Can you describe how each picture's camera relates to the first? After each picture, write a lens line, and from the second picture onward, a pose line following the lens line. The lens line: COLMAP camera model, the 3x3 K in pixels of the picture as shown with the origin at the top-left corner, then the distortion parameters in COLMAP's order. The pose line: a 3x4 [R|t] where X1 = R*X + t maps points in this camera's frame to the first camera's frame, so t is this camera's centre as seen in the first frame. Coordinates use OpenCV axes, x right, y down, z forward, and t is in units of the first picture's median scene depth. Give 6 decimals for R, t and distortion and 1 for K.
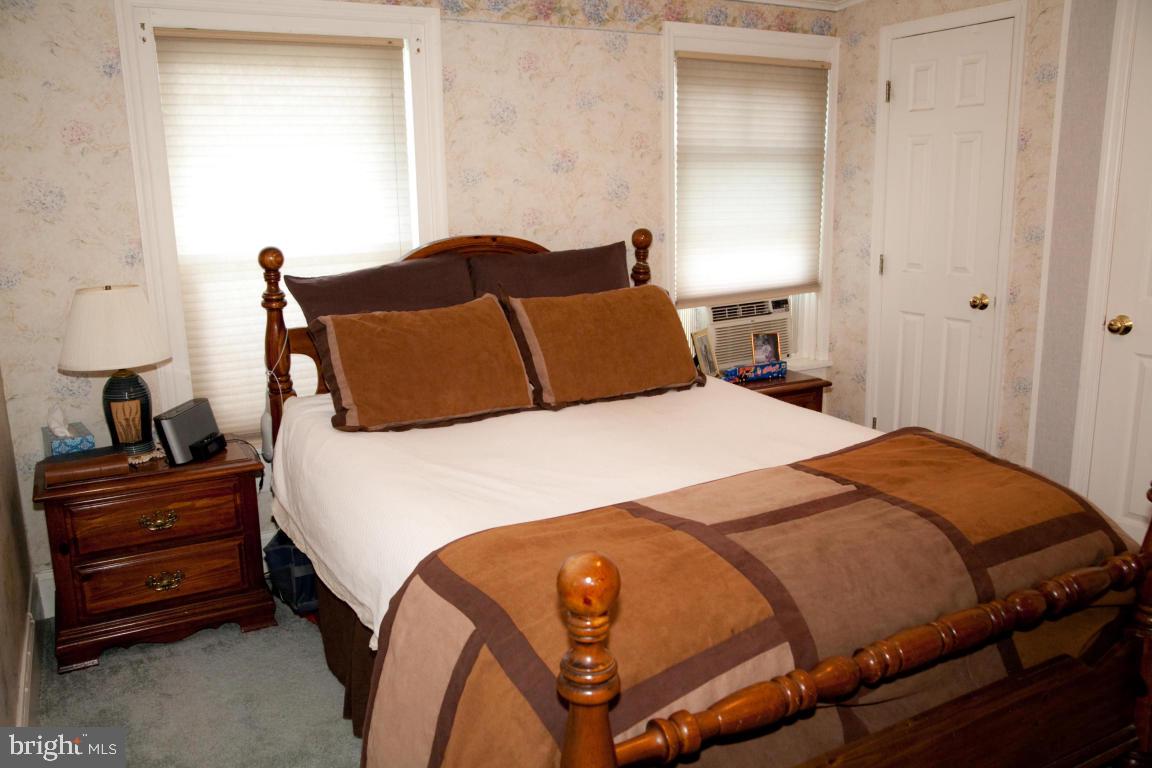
lens RADIAL K [[909.1, 0, 576.0], [0, 909.1, 384.0], [0, 0, 1]] dist [-0.136639, 0.137505]
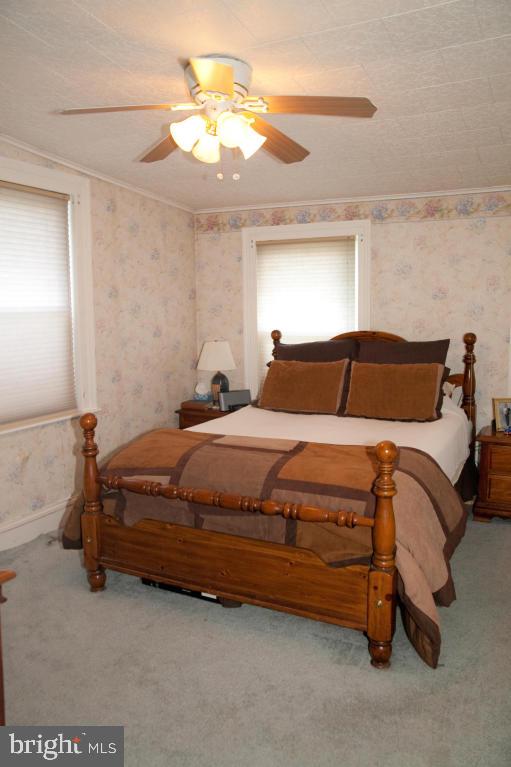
lens RADIAL K [[605.3, 0, 255.5], [0, 605.3, 383.5], [0, 0, 1]] dist [-0.136639, 0.137505]
pose [[0.572403, 0.121170, -0.810970, 1.143979], [-0.169639, 0.985124, 0.027455, -0.059739], [0.802232, 0.121856, 0.584443, 0.046733]]
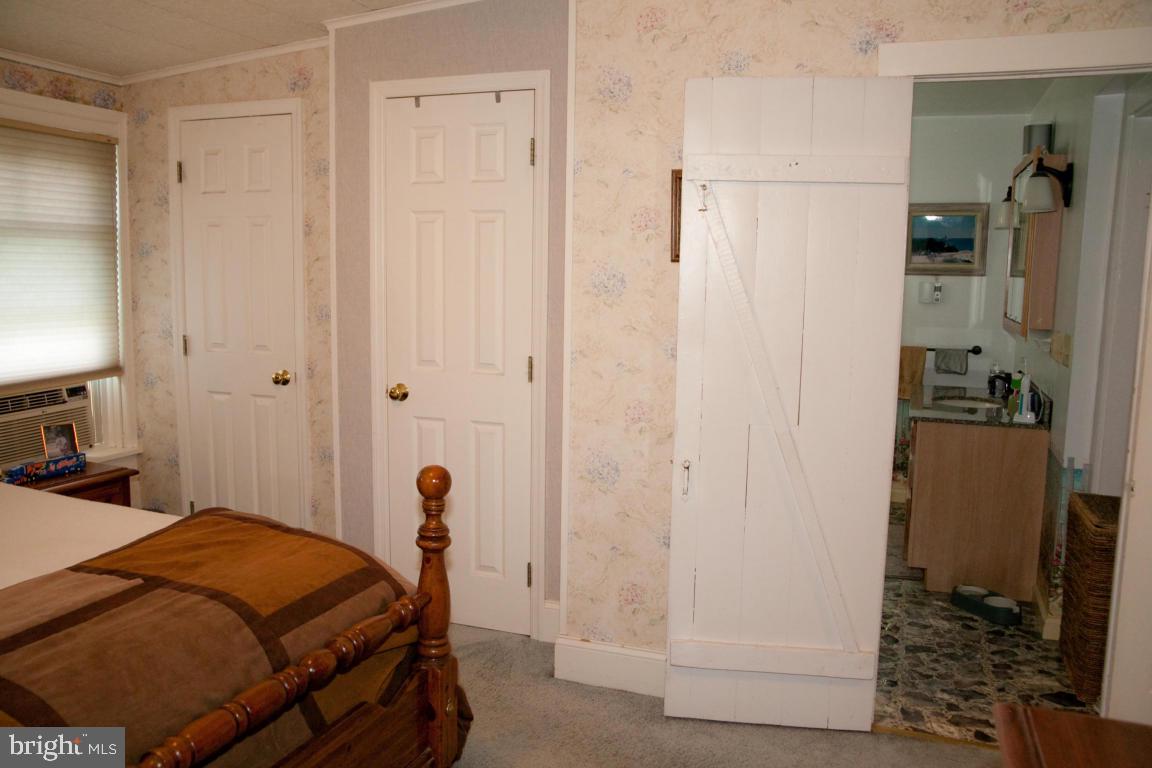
lens RADIAL K [[909.1, 0, 576.0], [0, 909.1, 384.0], [0, 0, 1]] dist [-0.136639, 0.137505]
pose [[0.760357, -0.049922, 0.647584, 0.055440], [0.105588, 0.993279, -0.047404, 0.001021], [-0.640865, 0.104421, 0.760518, -0.026808]]
